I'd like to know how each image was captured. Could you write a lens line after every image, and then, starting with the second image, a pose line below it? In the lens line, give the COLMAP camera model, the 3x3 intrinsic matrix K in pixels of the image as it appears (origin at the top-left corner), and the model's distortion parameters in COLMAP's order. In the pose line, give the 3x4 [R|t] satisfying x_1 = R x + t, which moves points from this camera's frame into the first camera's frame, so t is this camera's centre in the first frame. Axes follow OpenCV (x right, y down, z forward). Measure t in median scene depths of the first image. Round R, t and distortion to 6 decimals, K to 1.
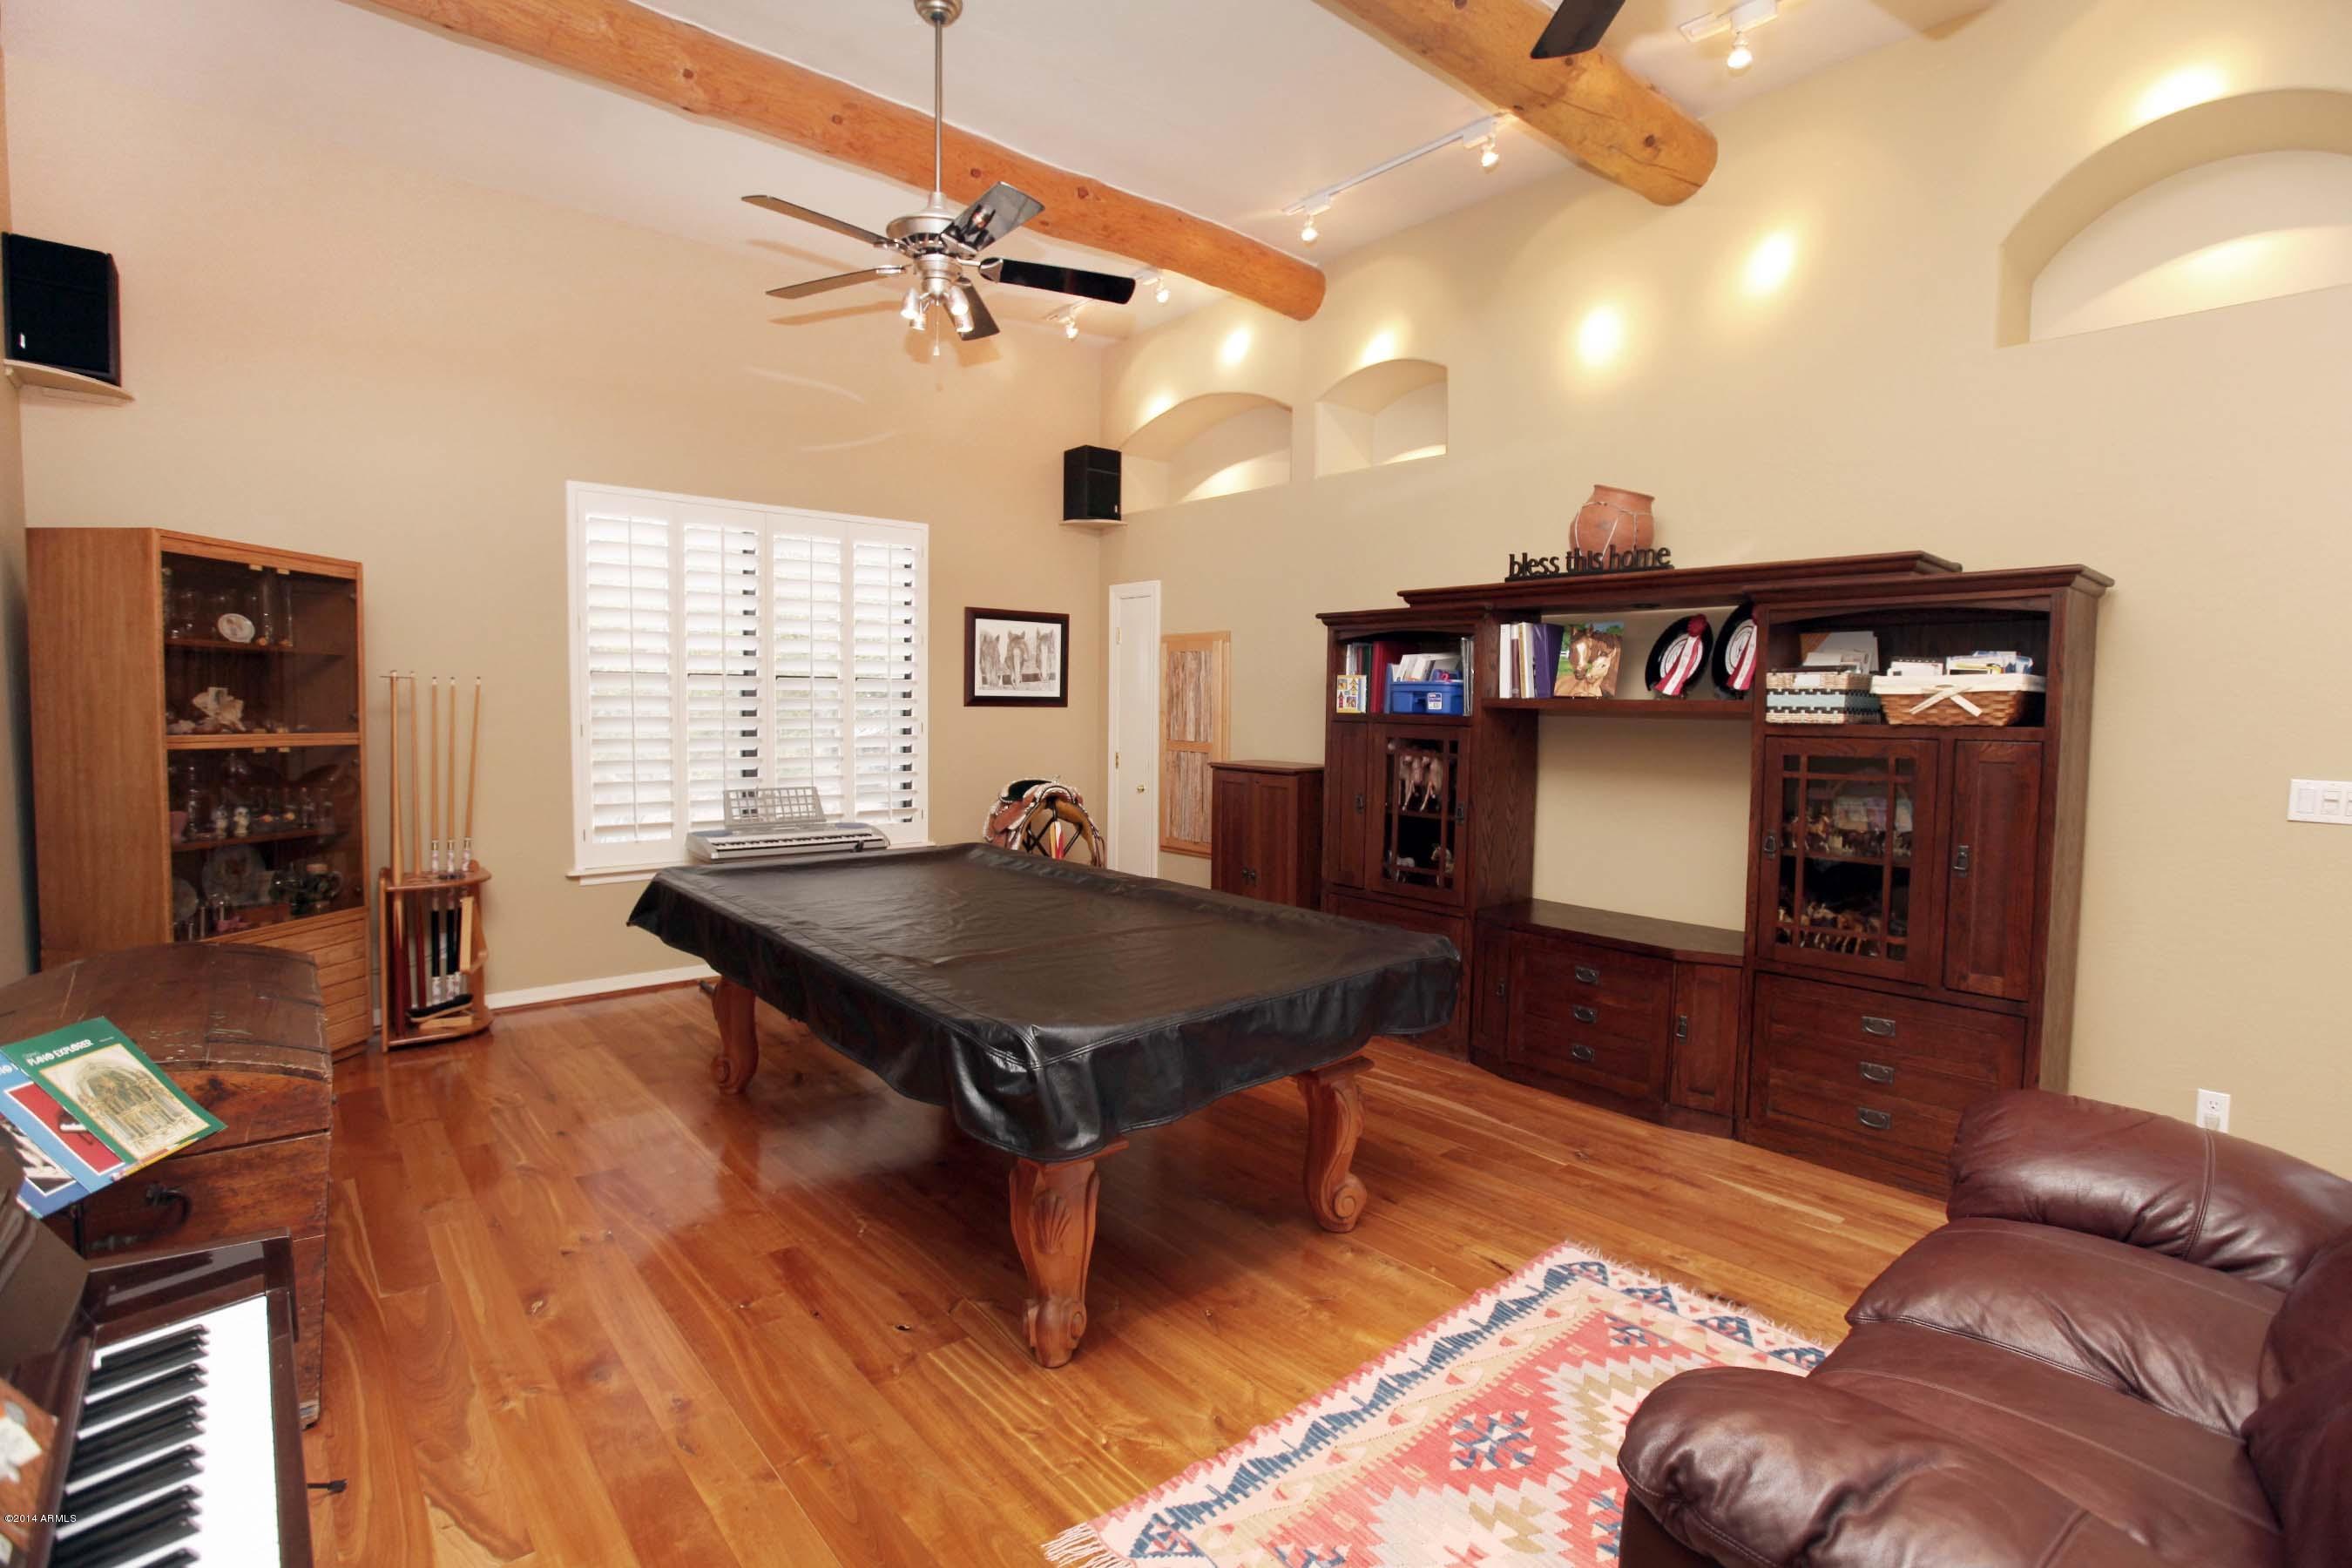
lens RADIAL K [[1102.0, 0, 1176.0], [0, 1102.0, 784.0], [0, 0, 1]] dist [-0.054998, 0.021169]
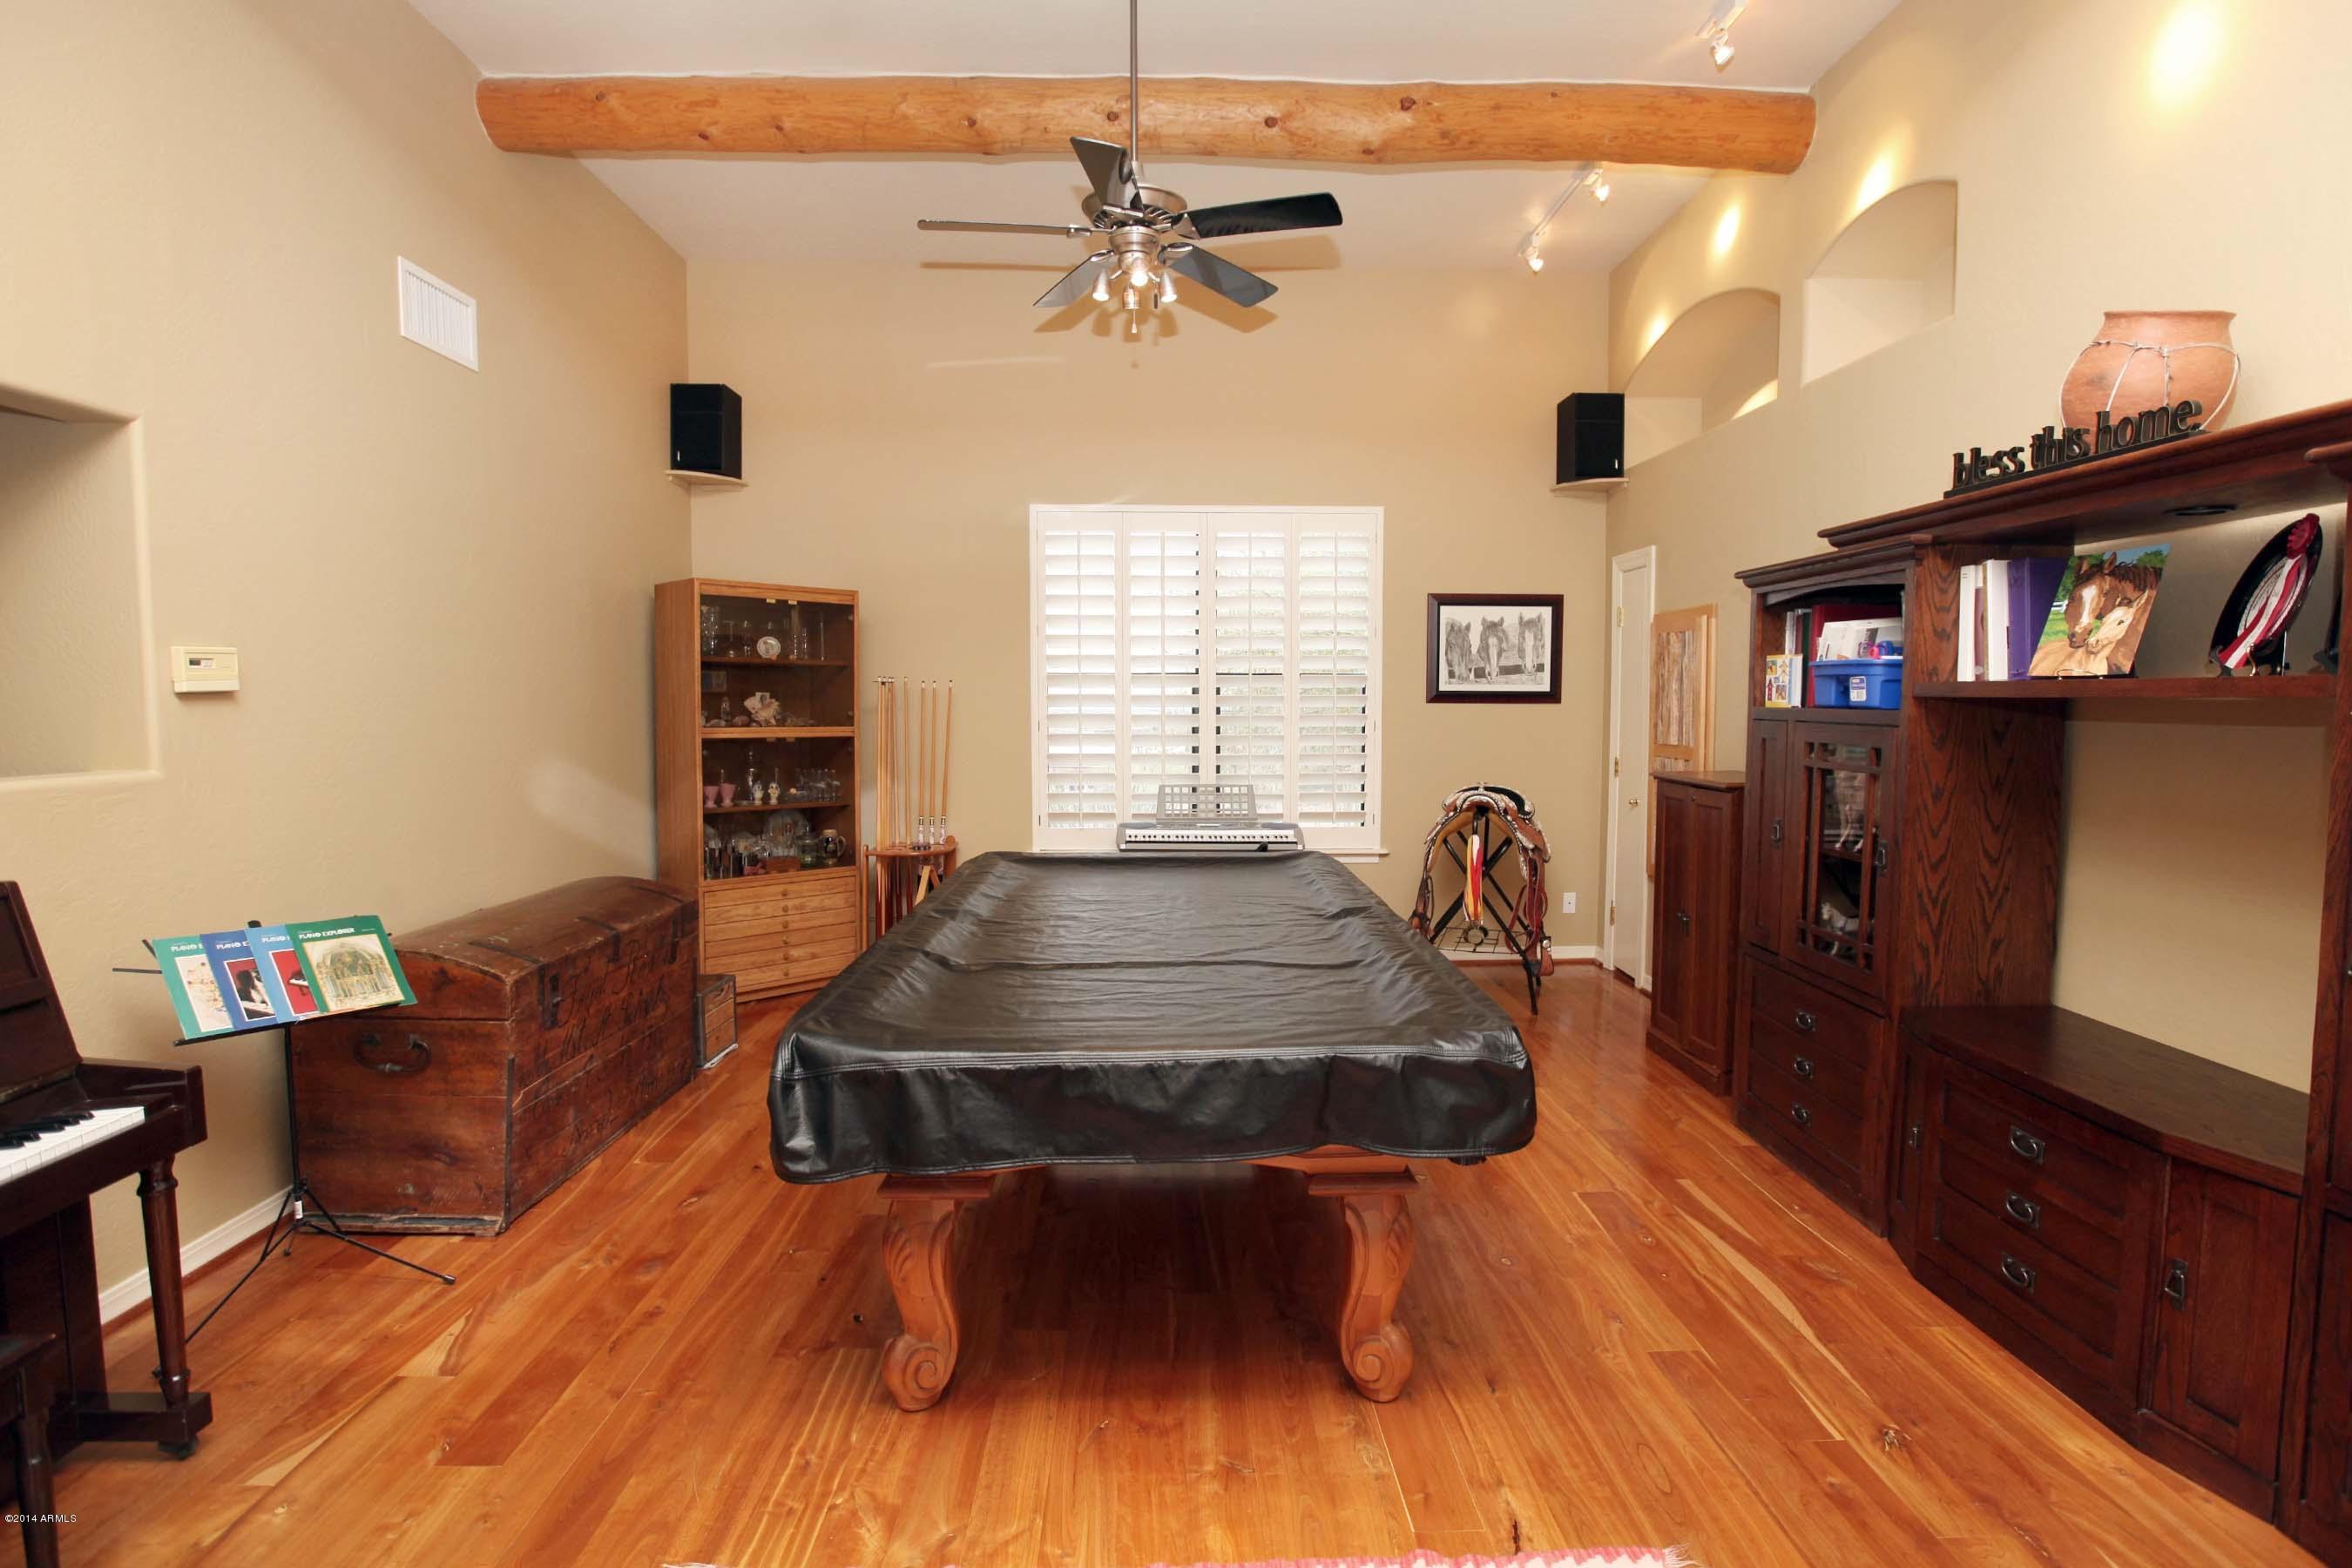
lens RADIAL K [[1130.0, 0, 1176.0], [0, 1130.0, 784.0], [0, 0, 1]] dist [-0.055820, 0.023827]
pose [[0.773418, 0.035678, -0.632891, 0.351057], [-0.036848, 0.999257, 0.011301, -0.009683], [0.632824, 0.014581, 0.774158, 0.216681]]
